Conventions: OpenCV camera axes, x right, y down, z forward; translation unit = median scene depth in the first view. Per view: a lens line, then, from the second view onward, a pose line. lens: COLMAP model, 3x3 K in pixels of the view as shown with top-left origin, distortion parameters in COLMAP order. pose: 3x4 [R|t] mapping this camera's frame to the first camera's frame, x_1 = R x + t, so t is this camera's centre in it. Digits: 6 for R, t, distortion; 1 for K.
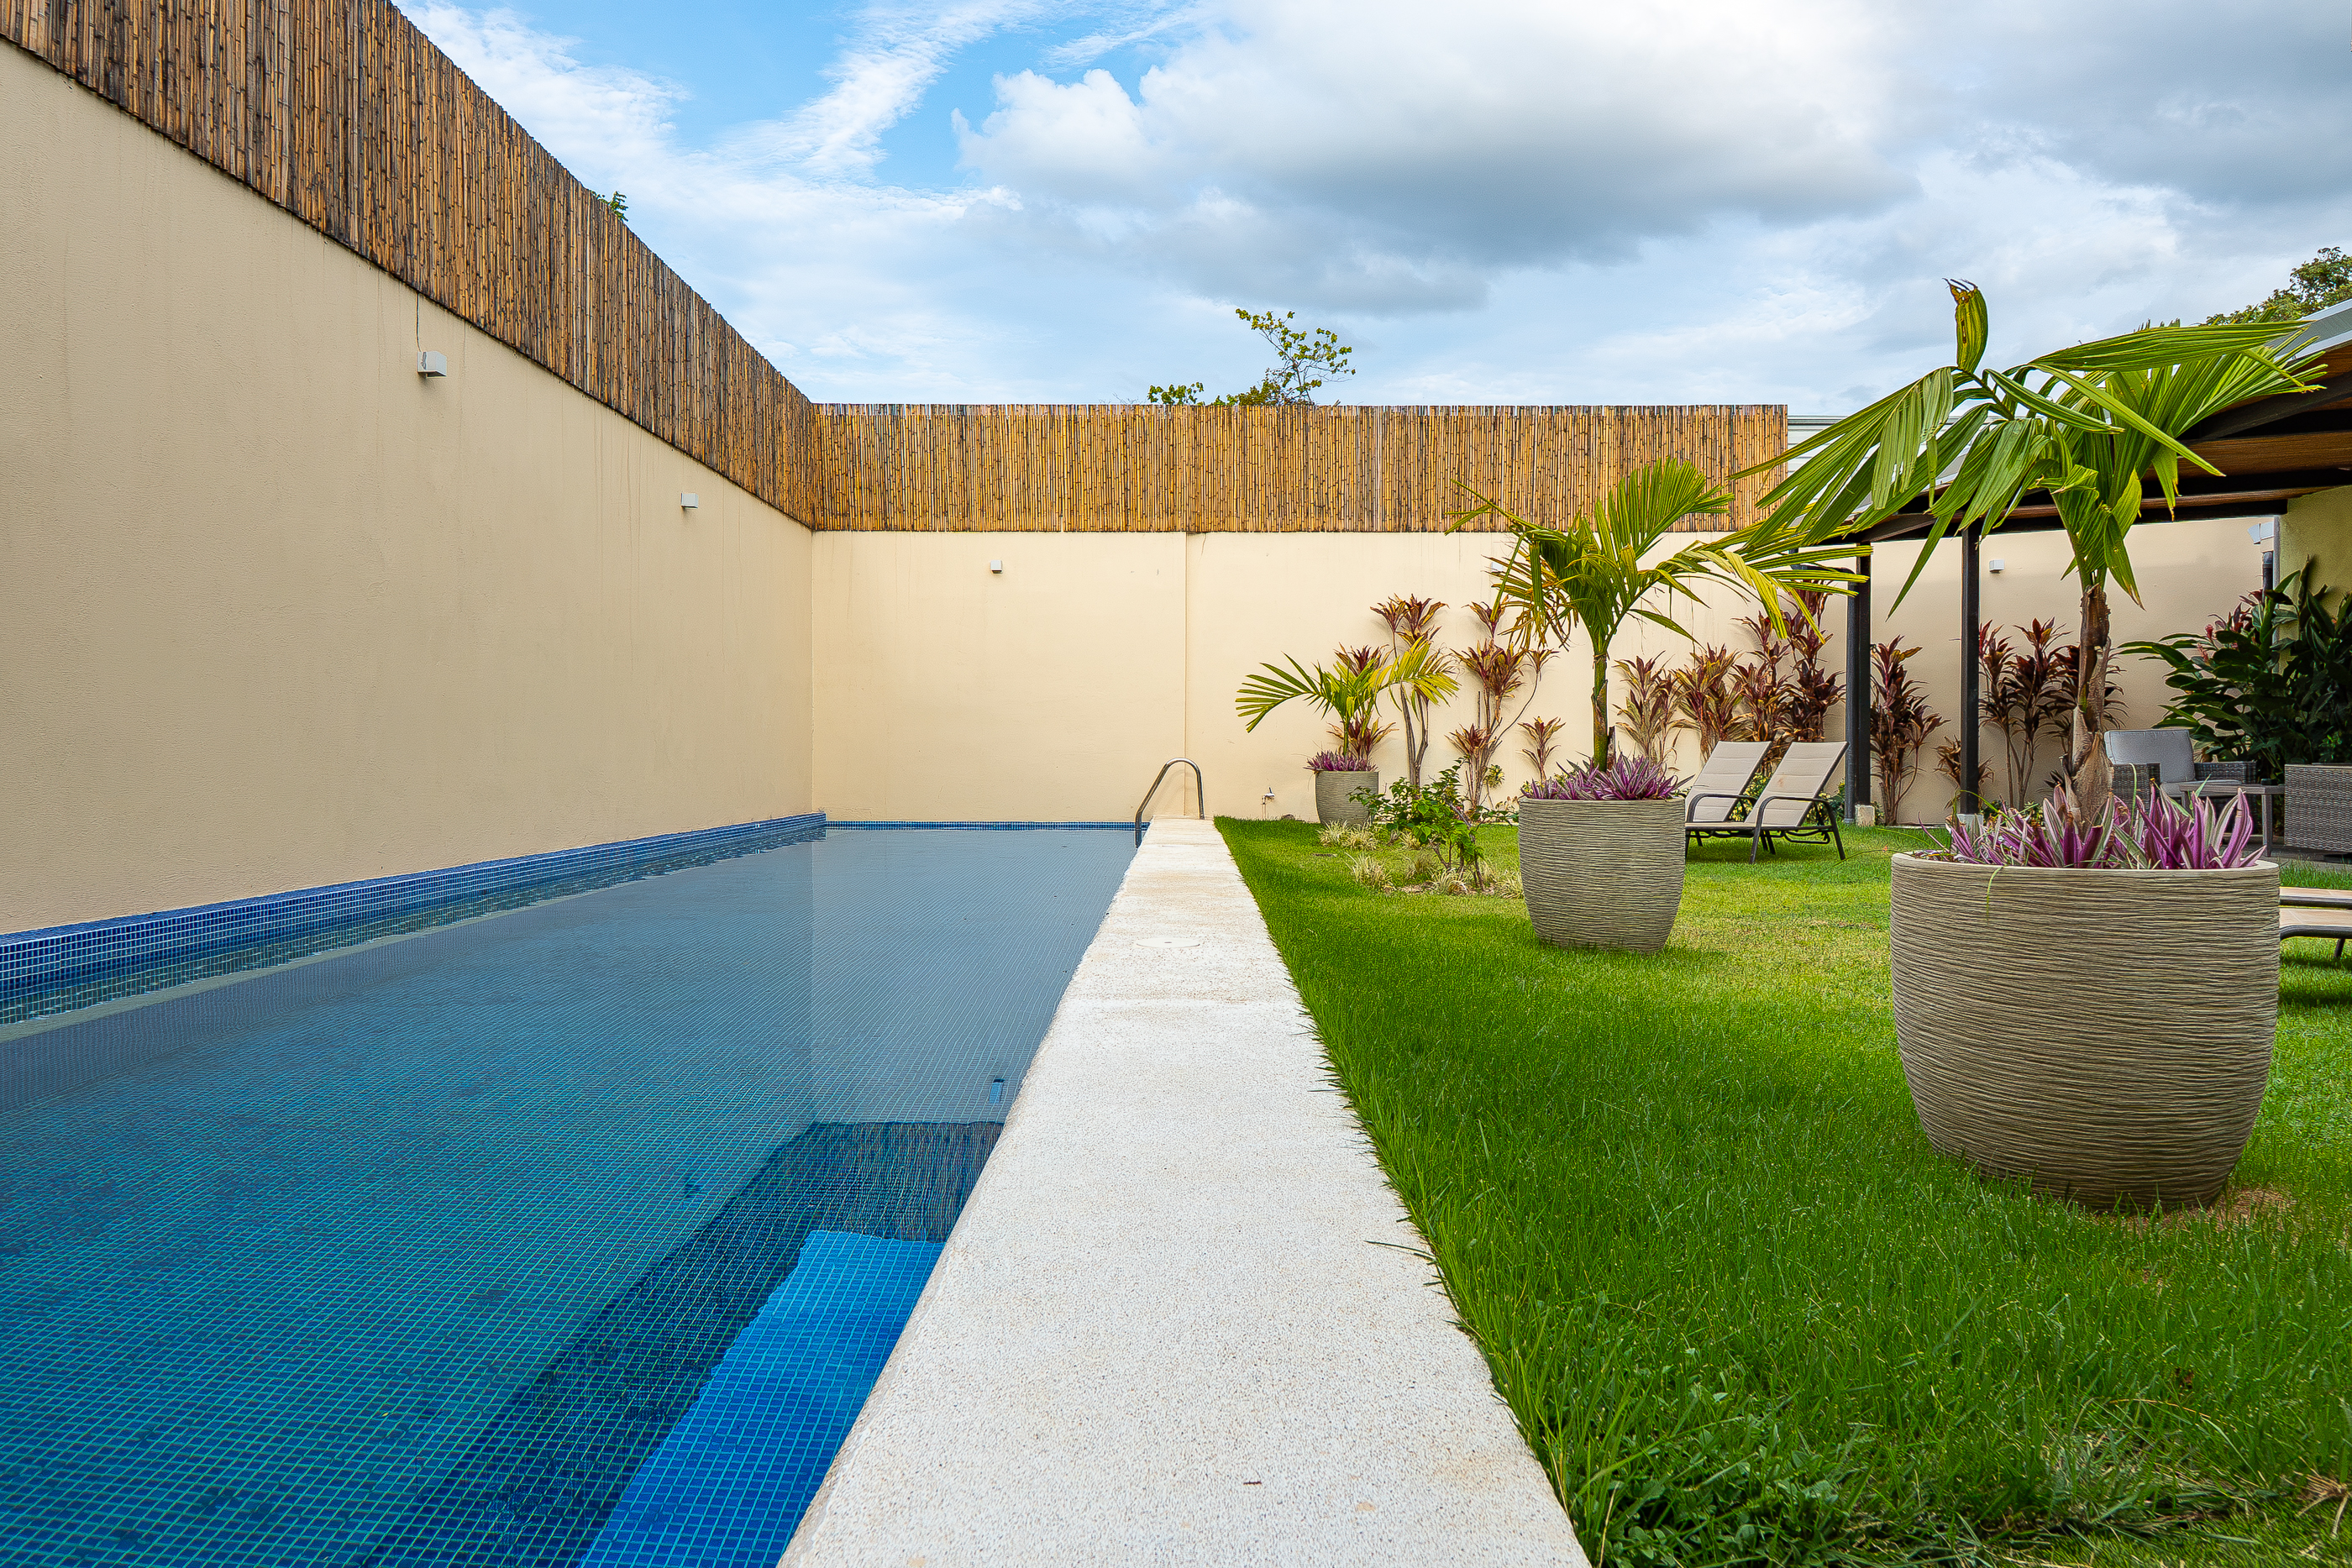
lens RADIAL K [[1723.3, 0, 1149.2], [0, 1723.3, 756.6], [0, 0, 1]] dist [0.002045, 0.000150]
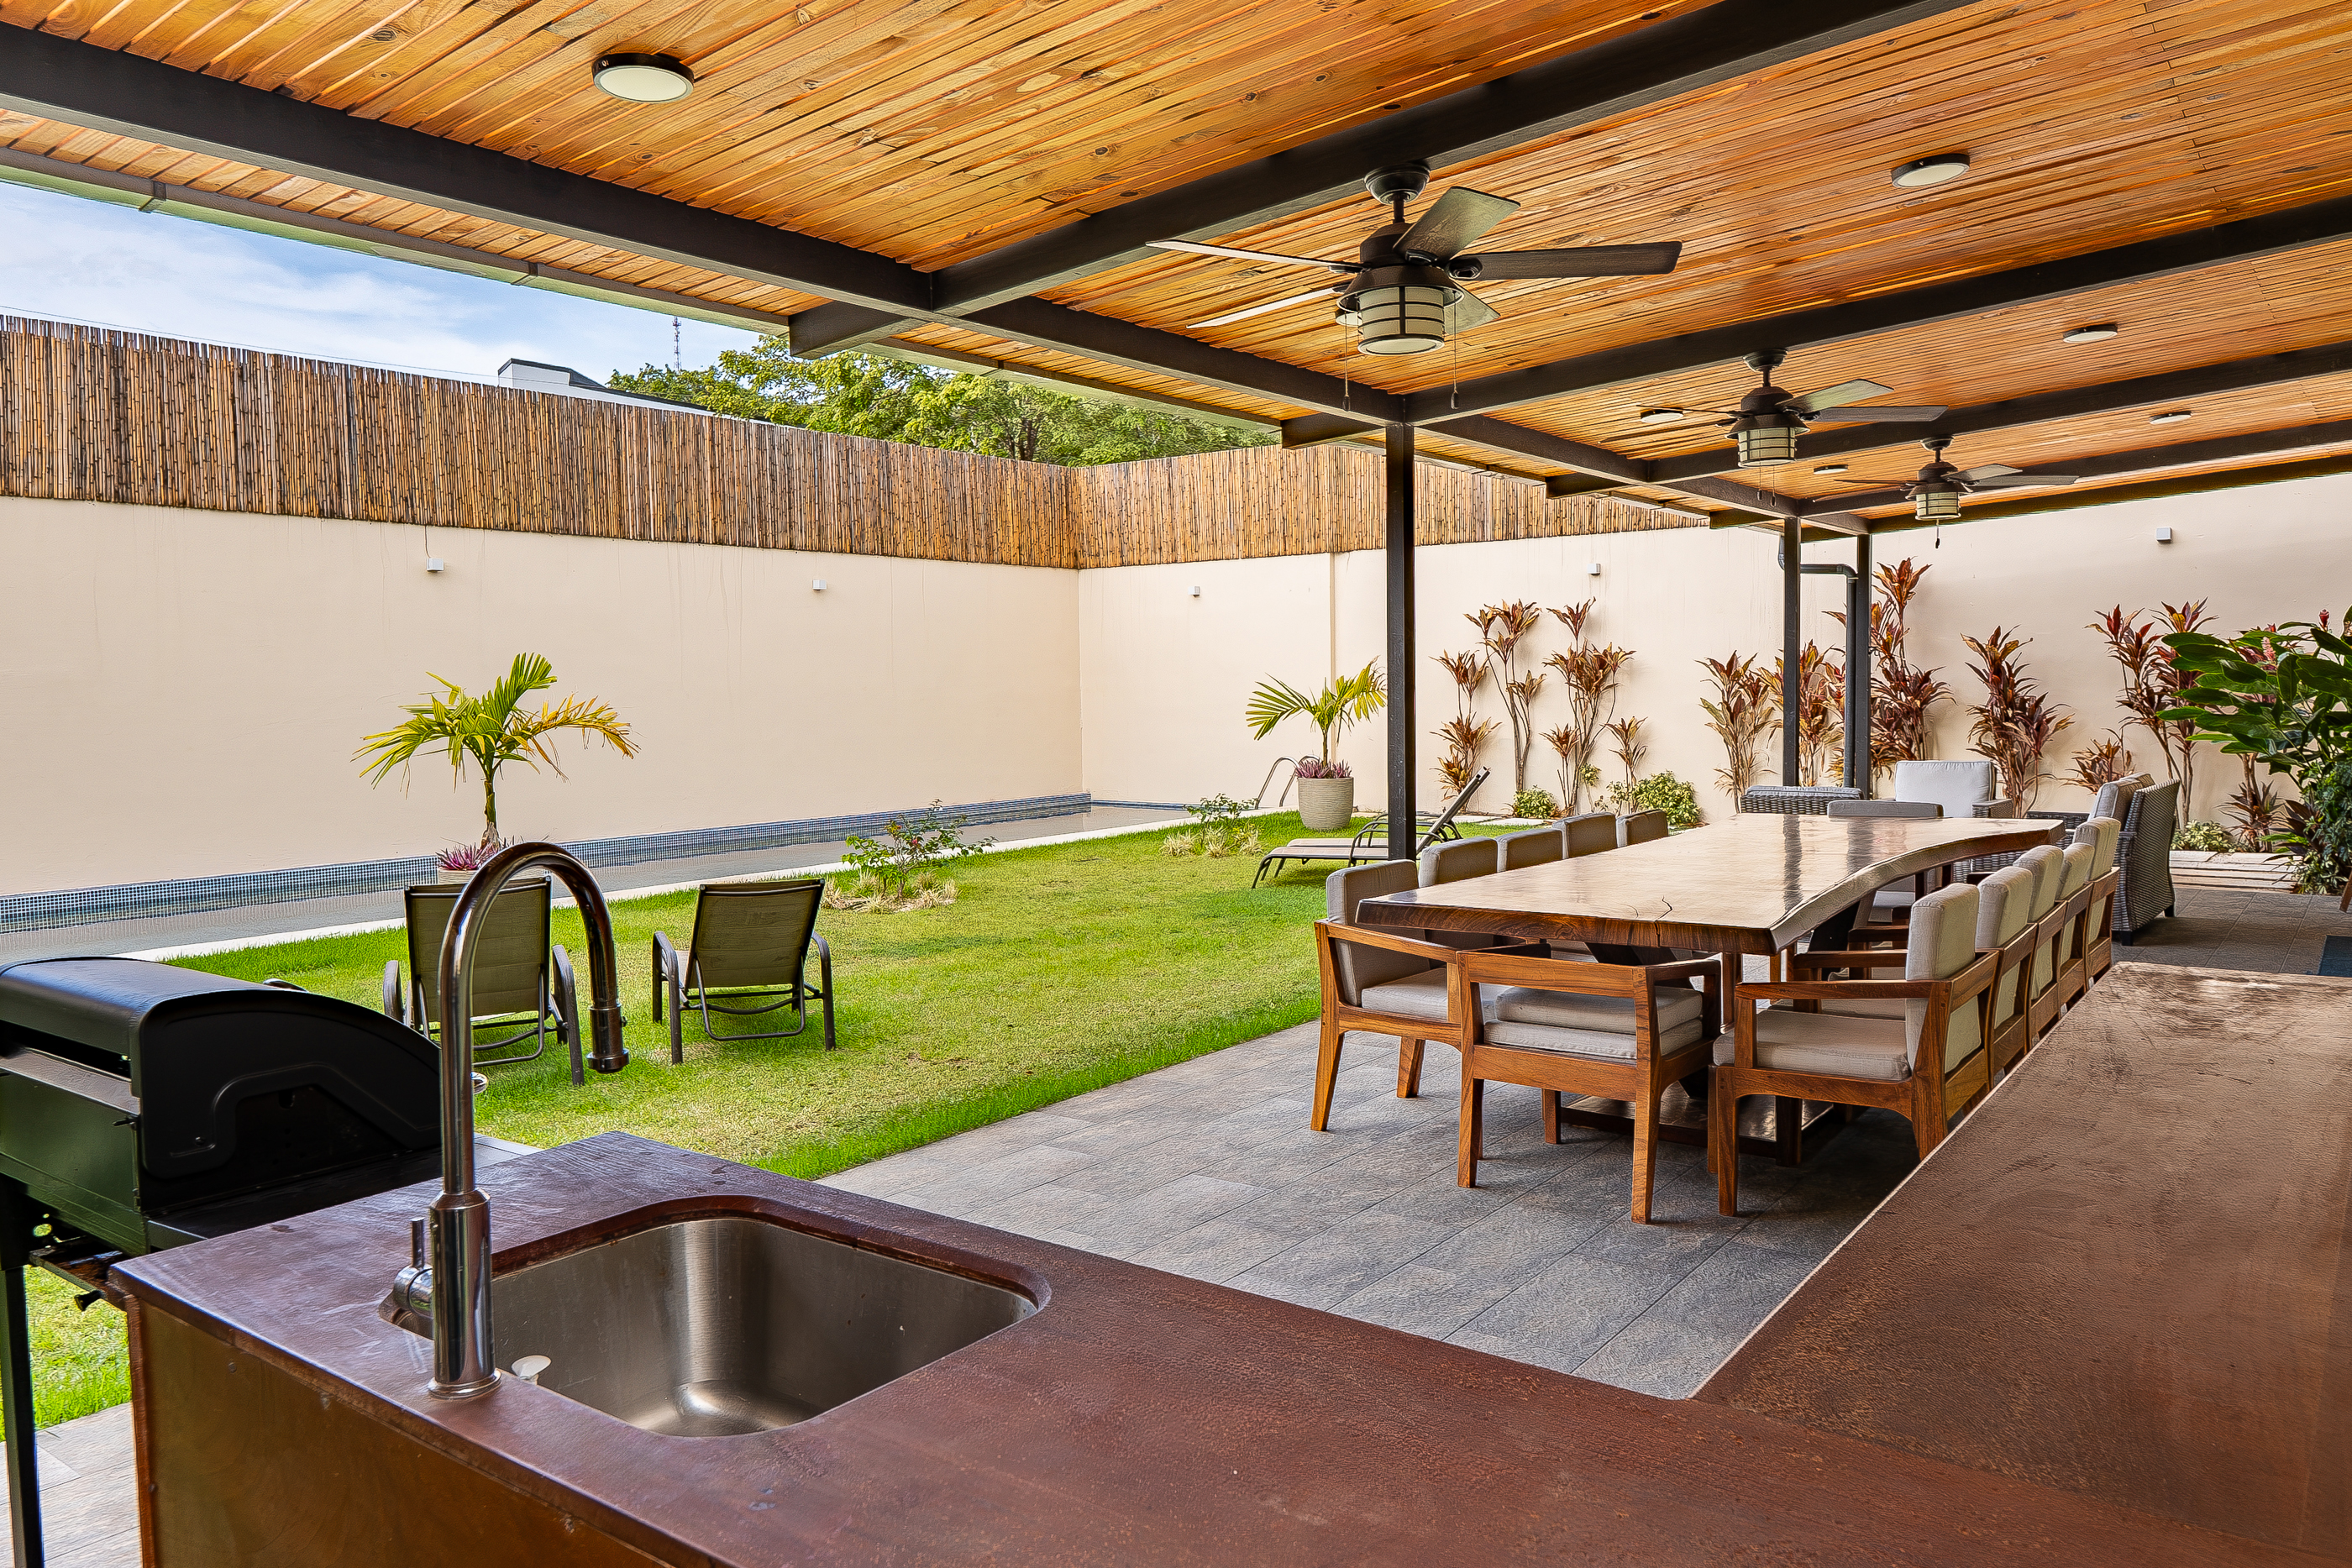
lens RADIAL K [[1723.3, 0, 1149.2], [0, 1723.3, 756.6], [0, 0, 1]] dist [0.002045, 0.000150]
pose [[0.773488, 0.015780, -0.633614, 0.645355], [0.017723, 0.998761, 0.046509, -0.052288], [0.633563, -0.047203, 0.772250, 0.051811]]
